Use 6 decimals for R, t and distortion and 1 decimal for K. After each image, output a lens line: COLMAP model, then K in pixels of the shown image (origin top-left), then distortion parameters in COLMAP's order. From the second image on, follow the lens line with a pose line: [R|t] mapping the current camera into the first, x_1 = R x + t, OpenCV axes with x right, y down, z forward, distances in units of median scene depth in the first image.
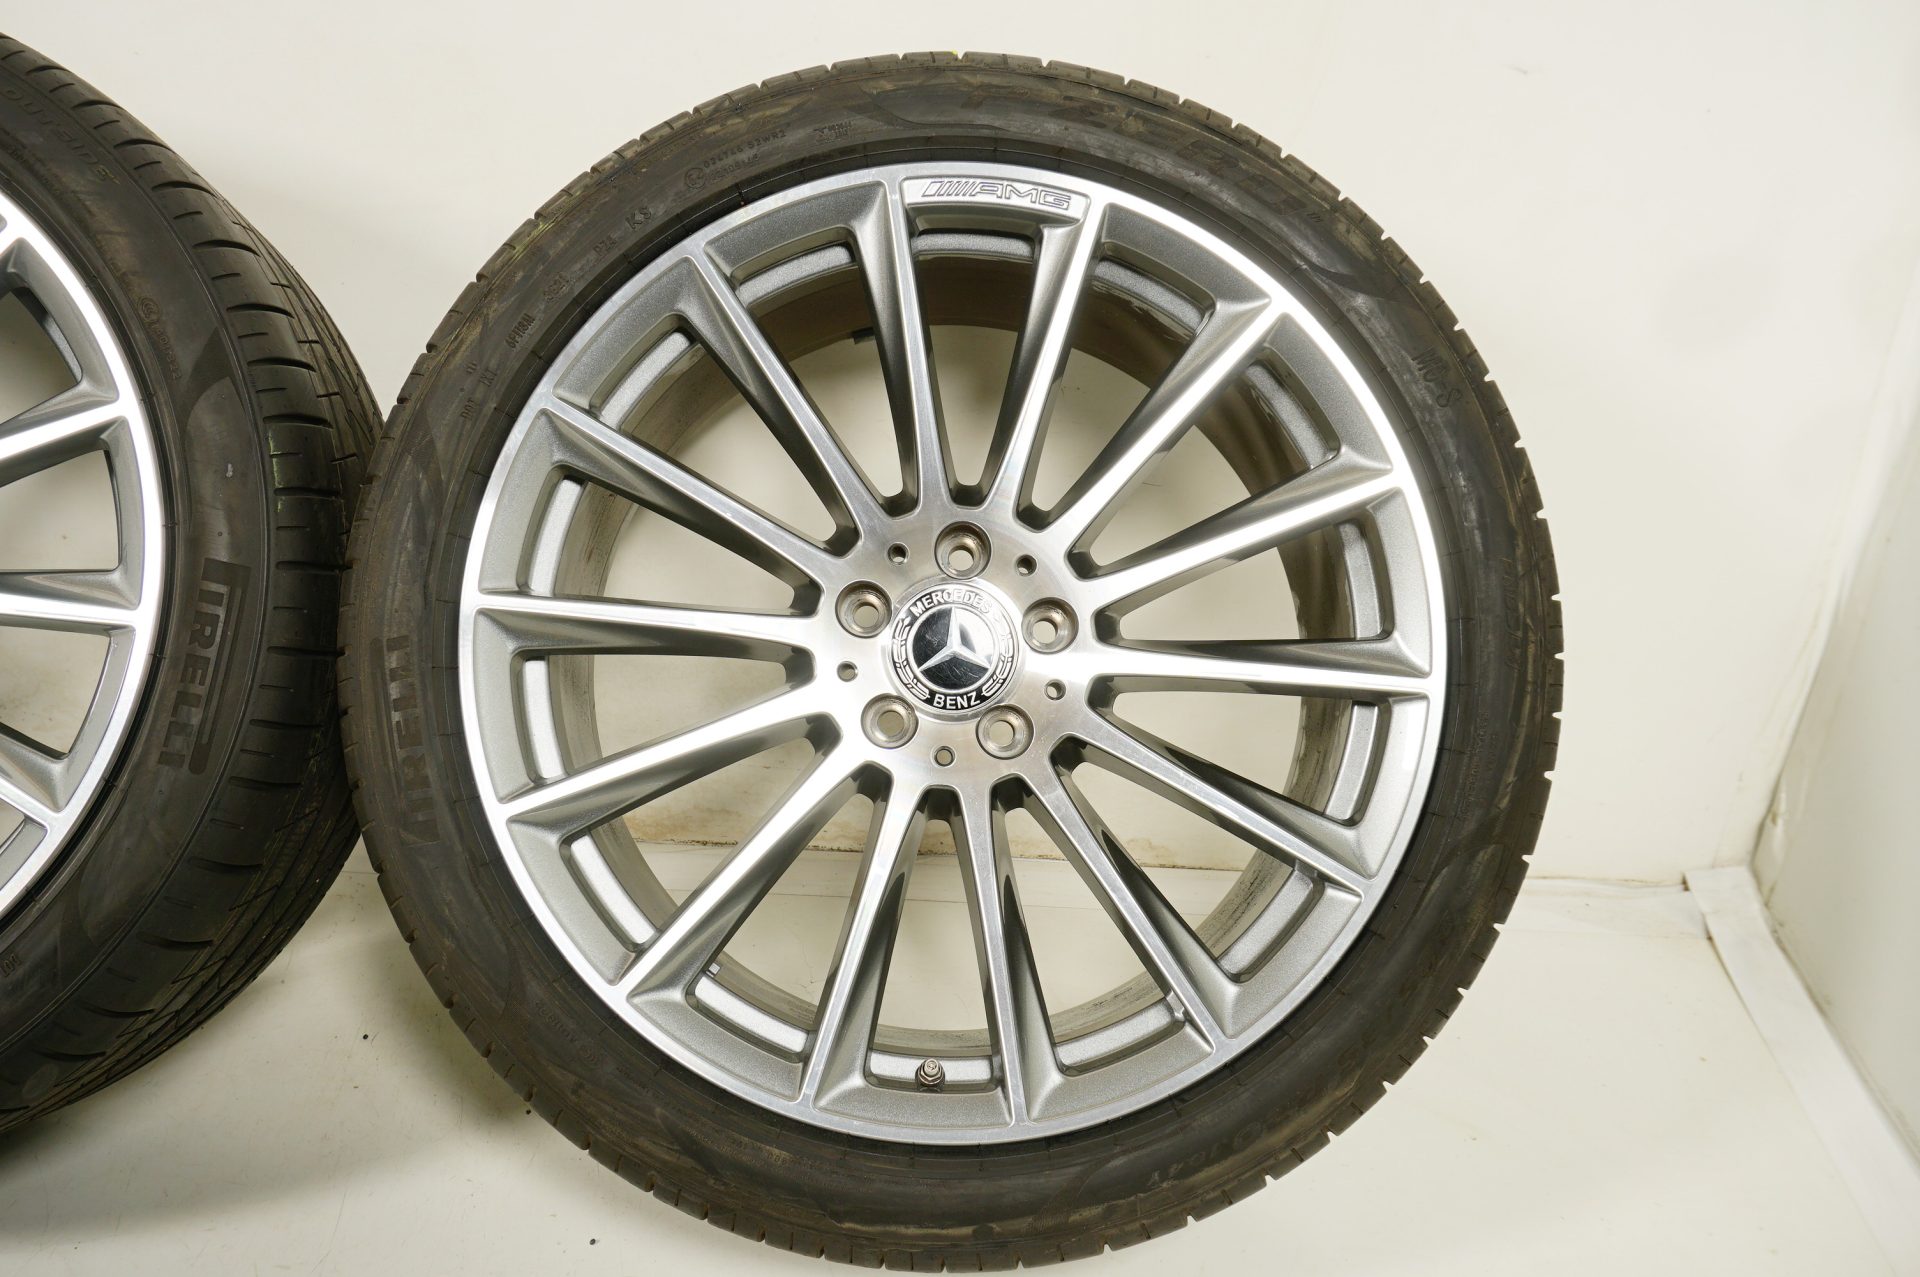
lens RADIAL K [[1752.5, 0, 958.1], [0, 1752.5, 645.4], [0, 0, 1]] dist [-0.003691, 0.000000]
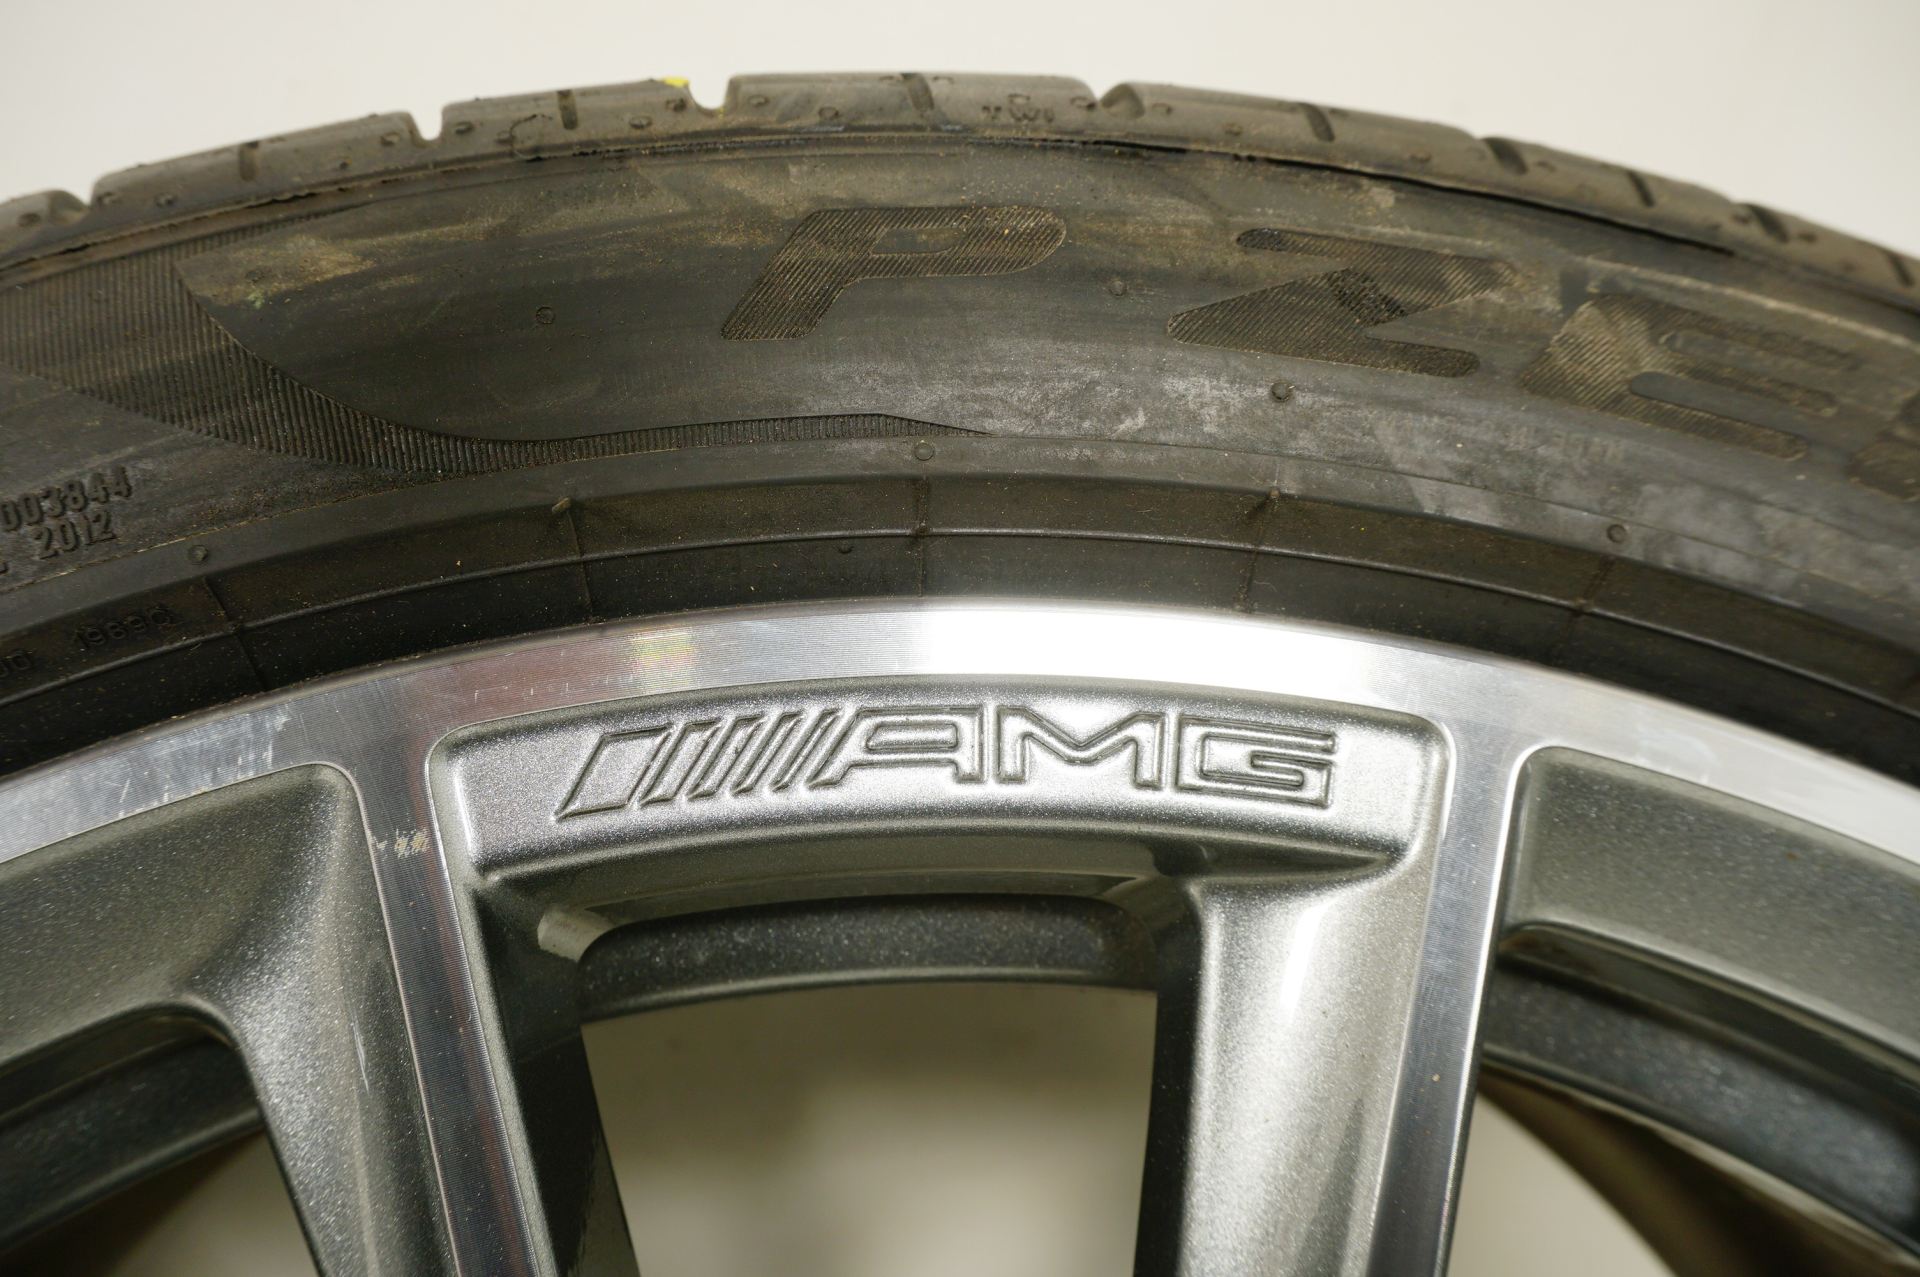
lens RADIAL K [[1752.5, 0, 961.3], [0, 1752.5, 644.8], [0, 0, 1]] dist [-0.003691, 0.000000]
pose [[0.993523, -0.098610, 0.056456, 0.013437], [0.103381, 0.990653, -0.088990, -0.252113], [-0.047153, 0.094250, 0.994431, 0.806026]]
